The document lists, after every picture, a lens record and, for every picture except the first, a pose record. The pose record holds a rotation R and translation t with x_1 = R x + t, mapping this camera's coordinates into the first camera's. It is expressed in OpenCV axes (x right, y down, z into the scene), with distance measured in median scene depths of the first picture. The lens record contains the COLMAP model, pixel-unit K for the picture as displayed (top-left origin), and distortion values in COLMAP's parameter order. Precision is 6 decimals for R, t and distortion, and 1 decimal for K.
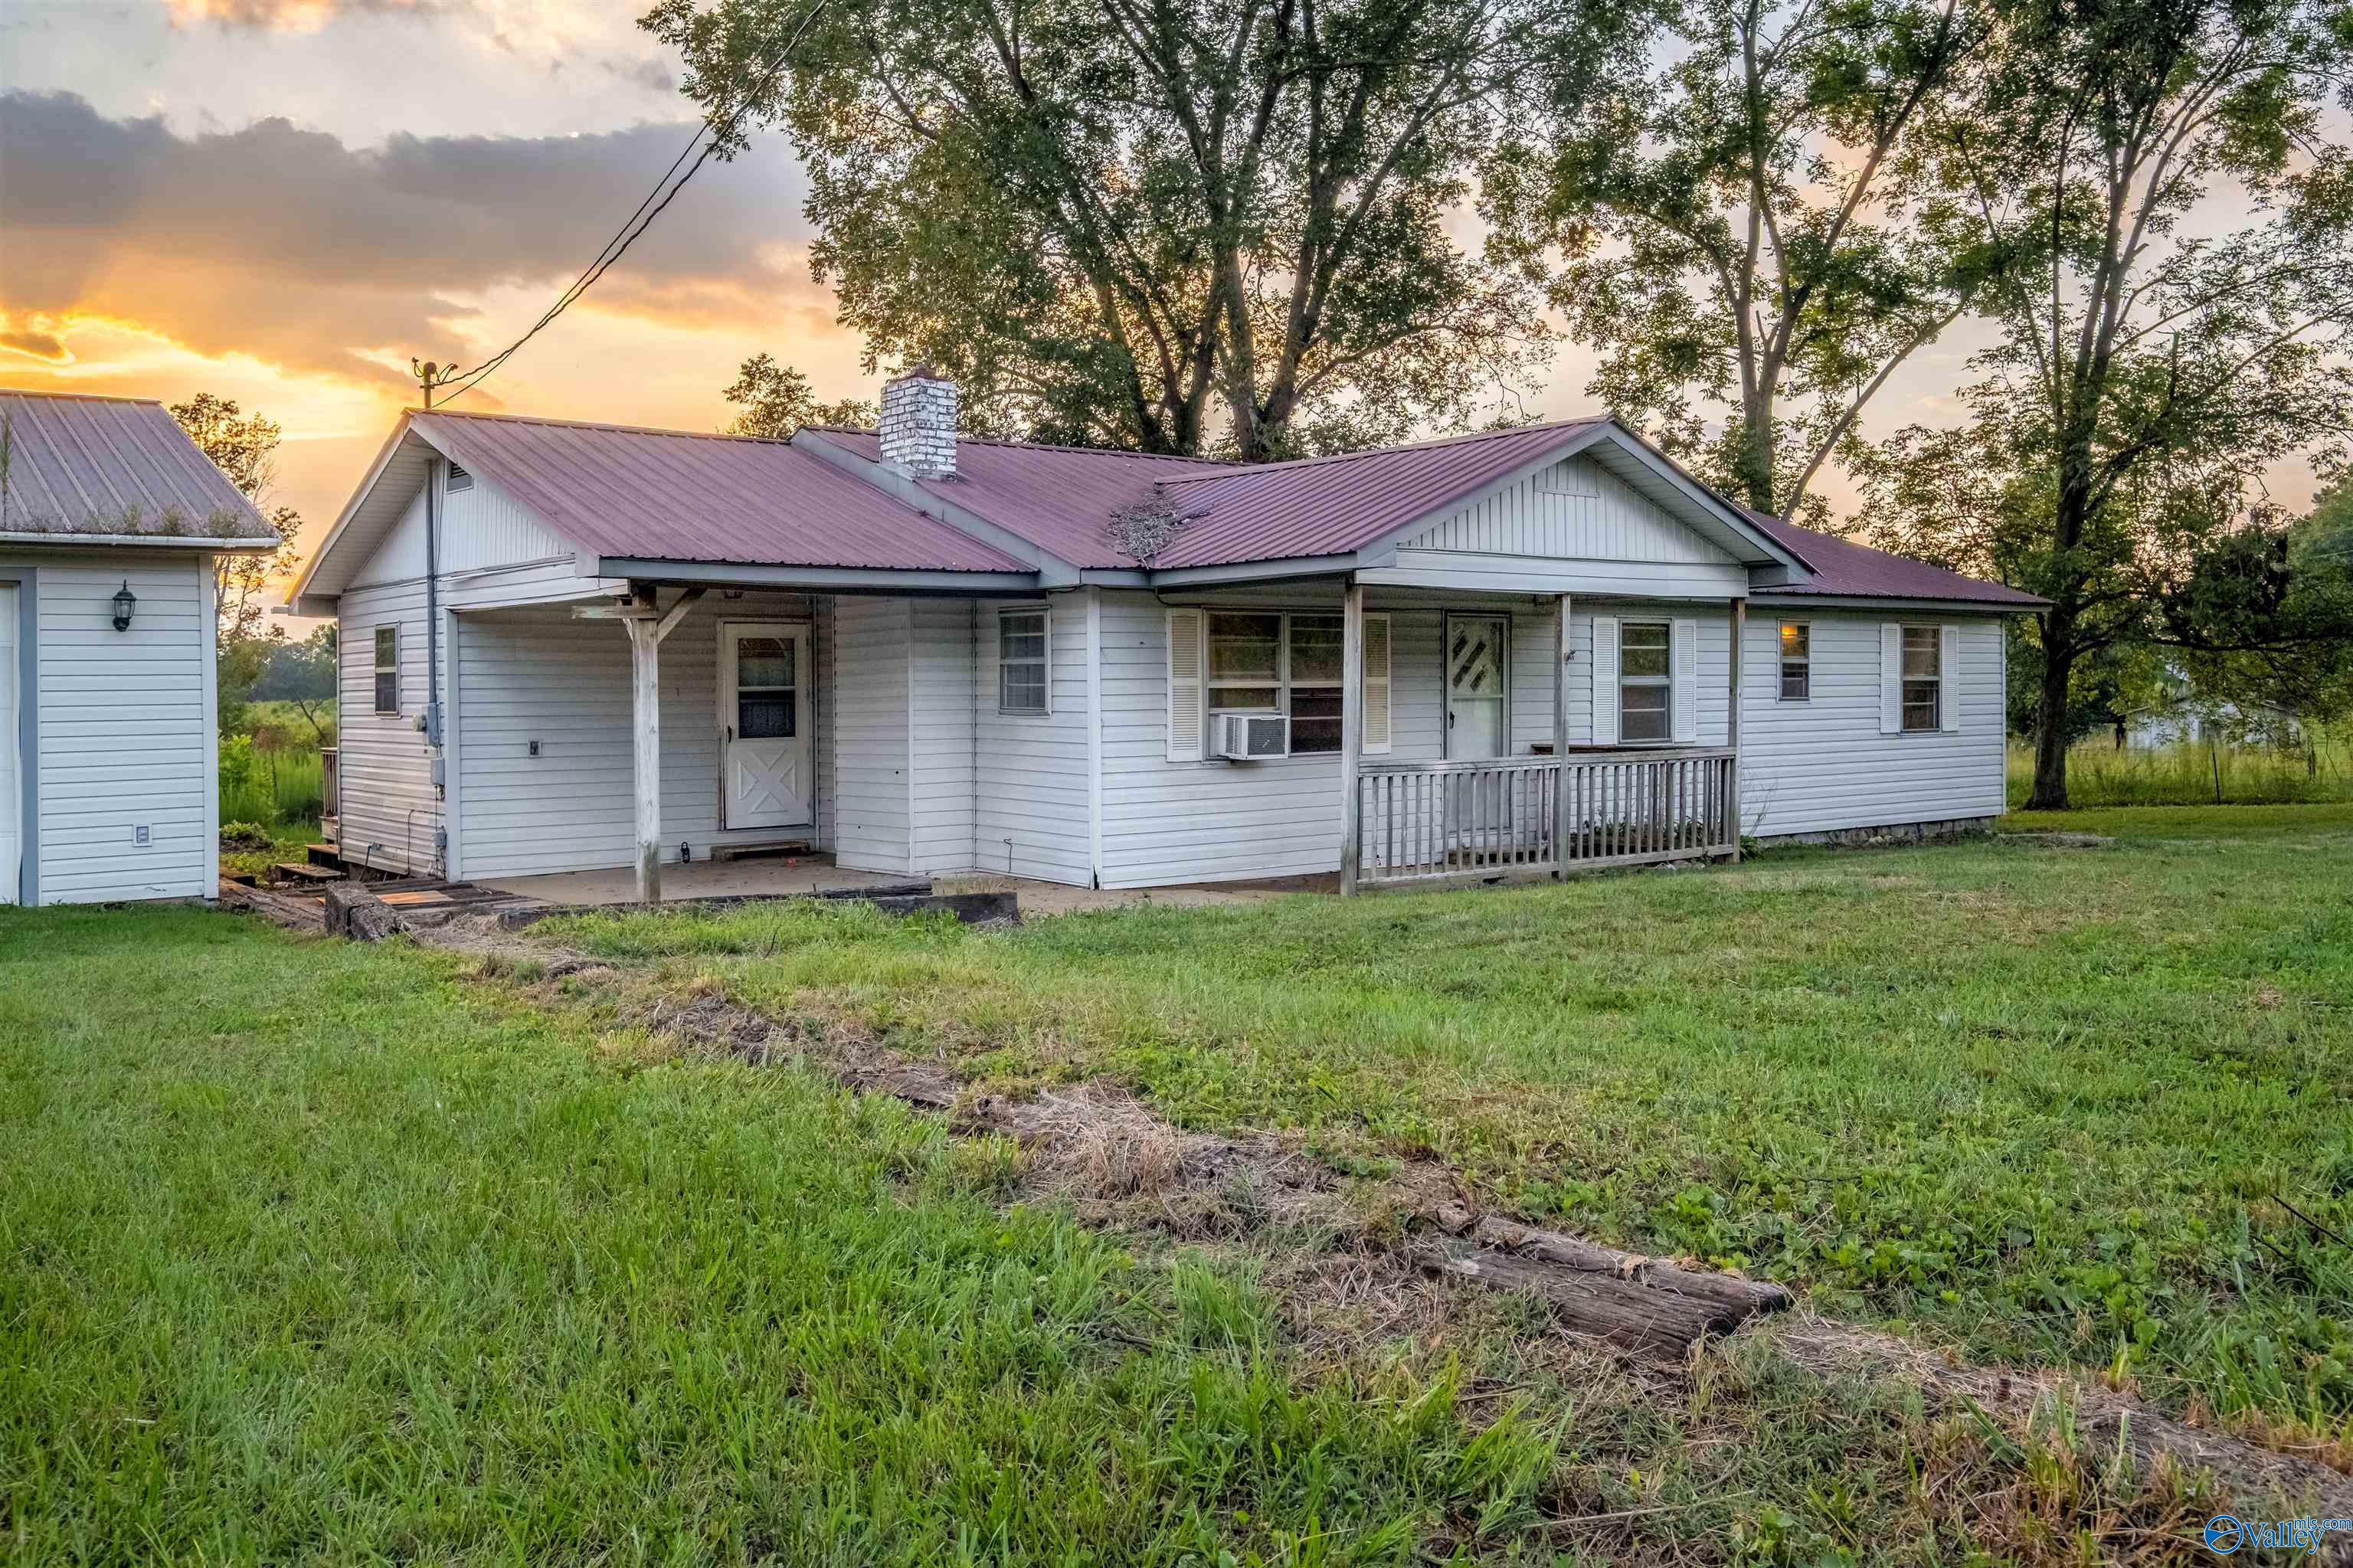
lens RADIAL K [[1843.3, 0, 1174.1], [0, 1843.3, 781.0], [0, 0, 1]] dist [-0.003876, 0.000432]
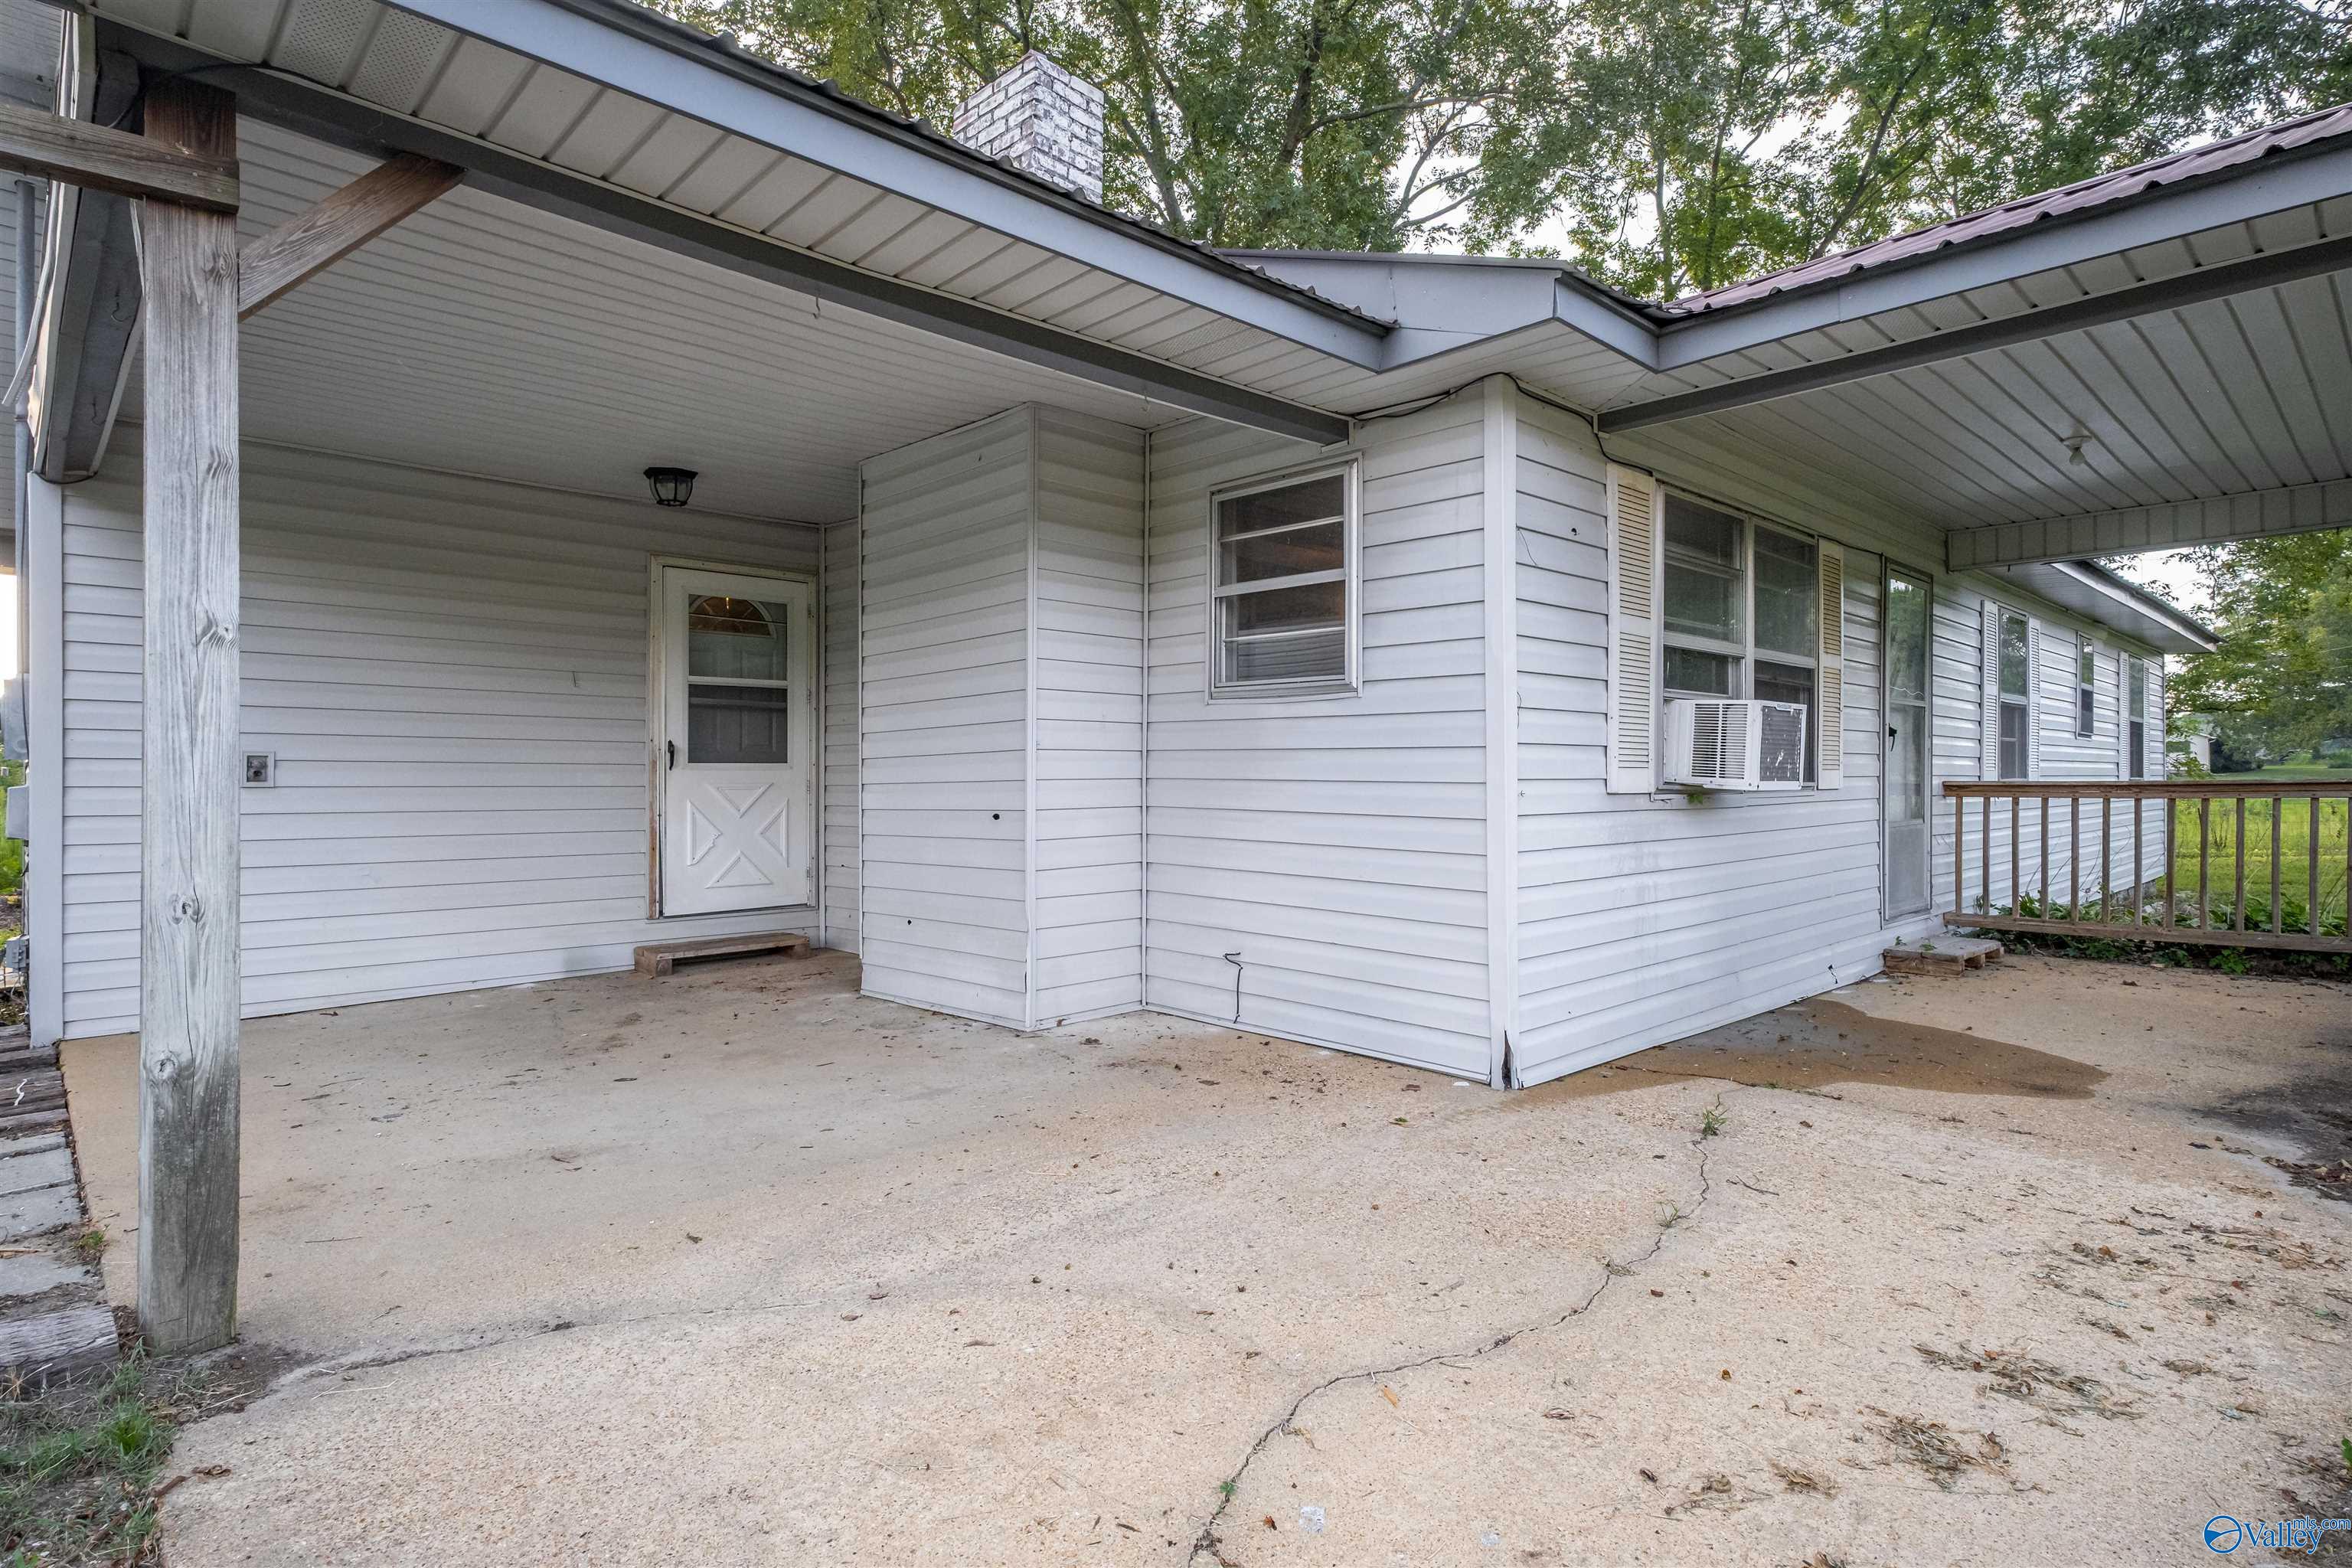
lens RADIAL K [[1182.0, 0, 1181.8], [0, 1182.0, 793.8], [0, 0, 1]] dist [-0.019837, -0.000469]
pose [[0.993347, 0.001701, 0.115148, -0.124937], [0.002319, 0.999393, -0.034765, 0.000558], [-0.115137, 0.034801, 0.992740, 0.619283]]
